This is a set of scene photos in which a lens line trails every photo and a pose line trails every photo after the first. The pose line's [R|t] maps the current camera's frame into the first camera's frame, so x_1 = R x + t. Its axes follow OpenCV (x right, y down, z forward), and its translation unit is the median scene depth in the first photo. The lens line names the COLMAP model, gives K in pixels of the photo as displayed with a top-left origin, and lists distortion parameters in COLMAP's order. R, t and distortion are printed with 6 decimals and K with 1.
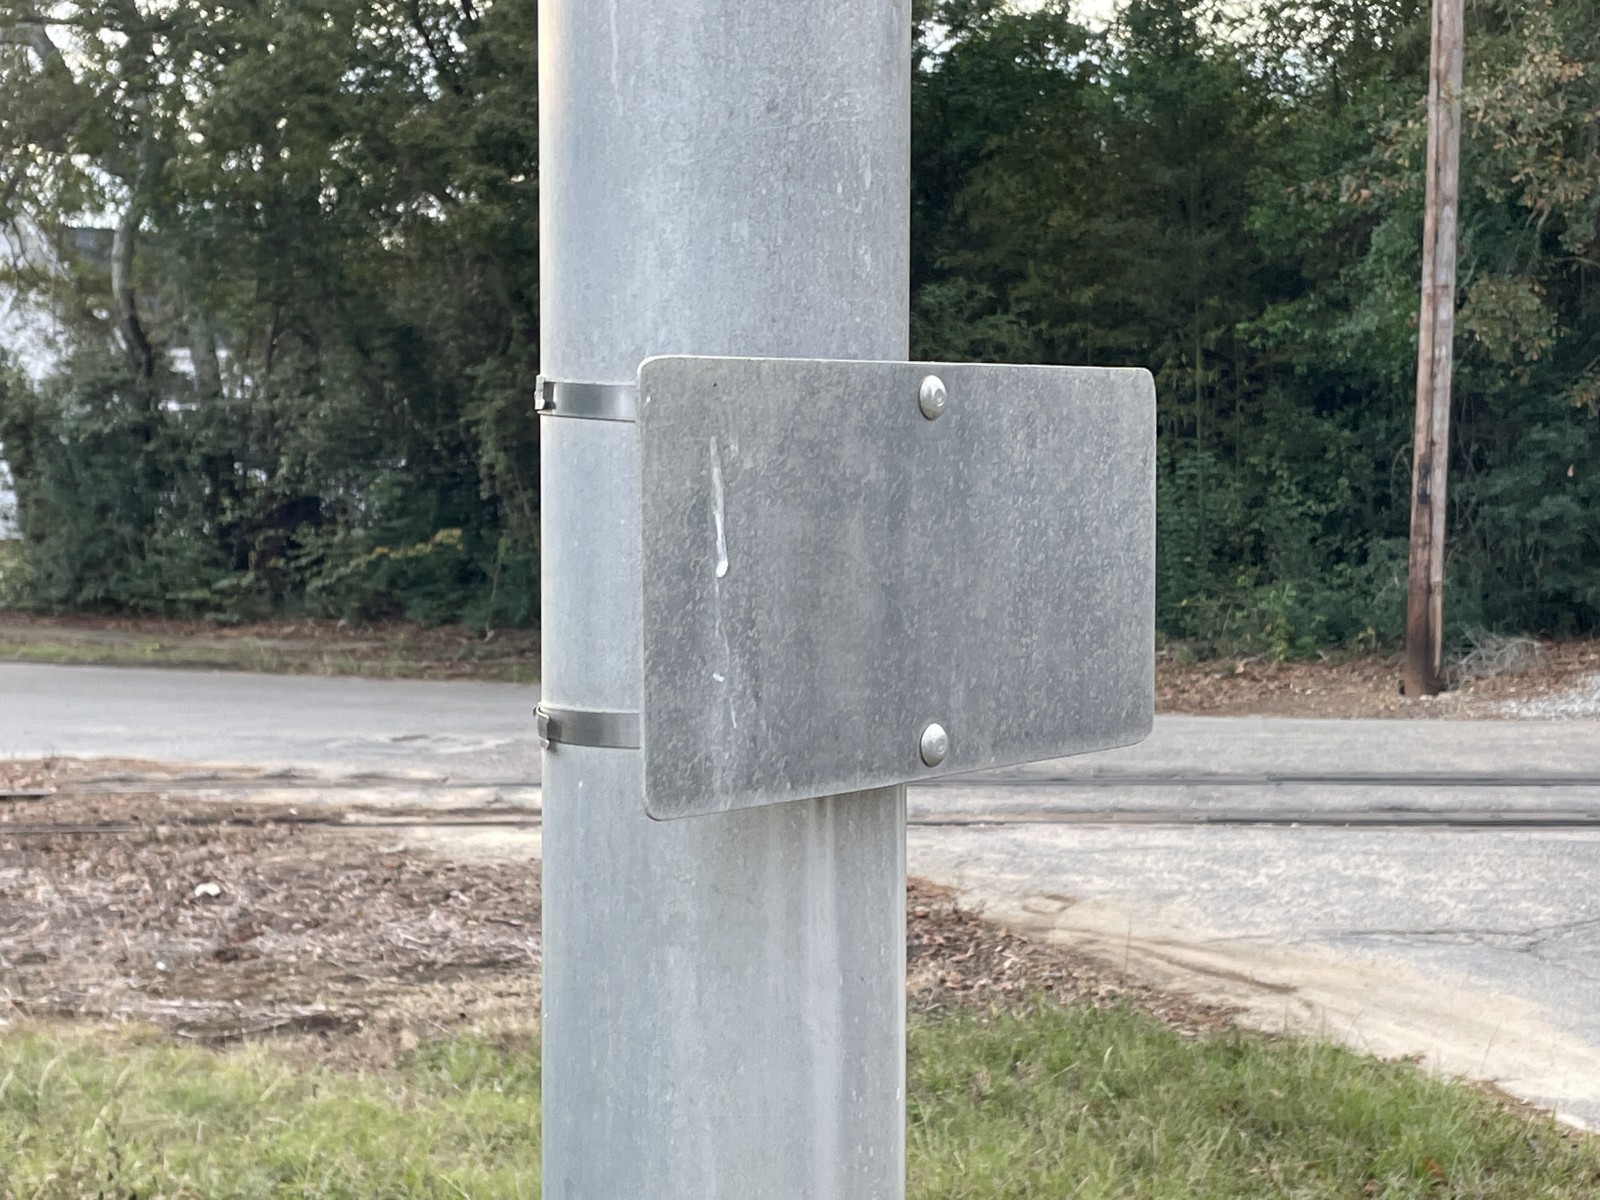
lens RADIAL K [[2698.4, 0, 799.6], [0, 2698.4, 598.6], [0, 0, 1]] dist [0.046148, 0.000000]
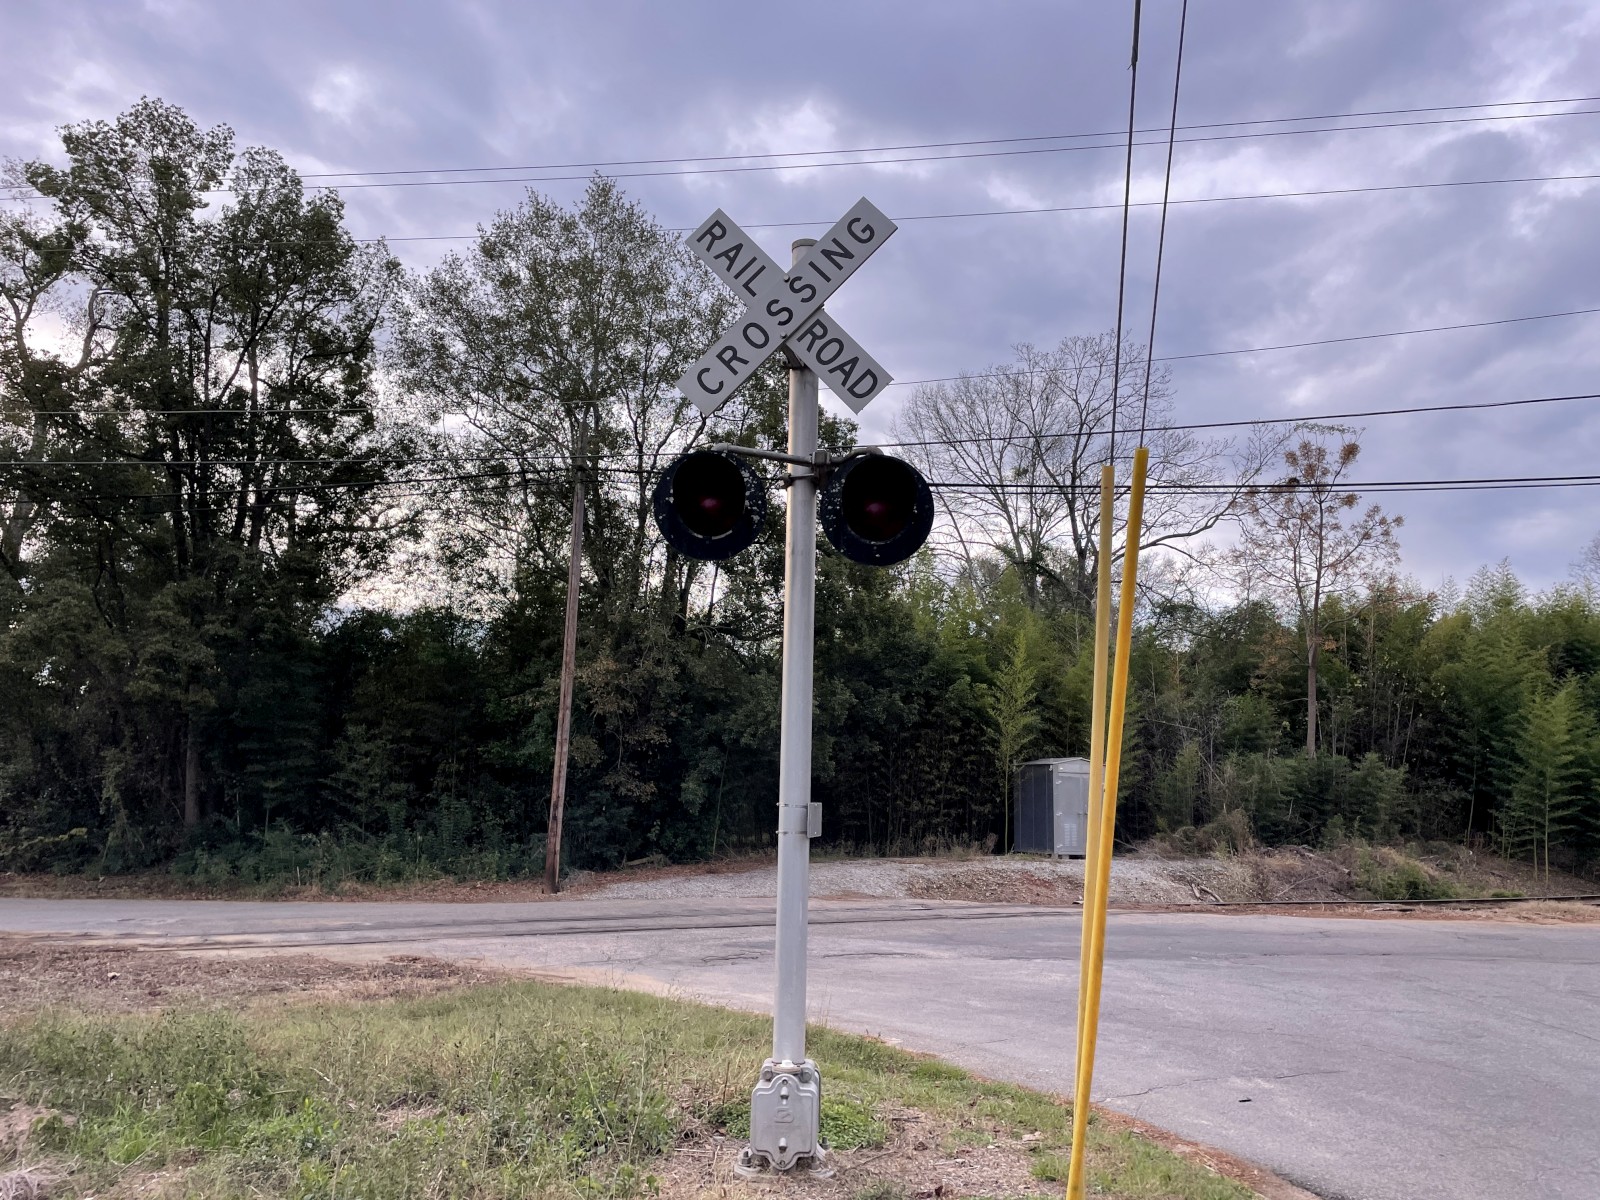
lens RADIAL K [[1231.1, 0, 811.0], [0, 1231.1, 584.4], [0, 0, 1]] dist [0.029131, -0.014672]
pose [[0.878475, 0.100889, 0.467015, -0.139490], [0.005268, 0.975347, -0.220613, 0.008405], [-0.477759, 0.196263, 0.856287, -0.213940]]
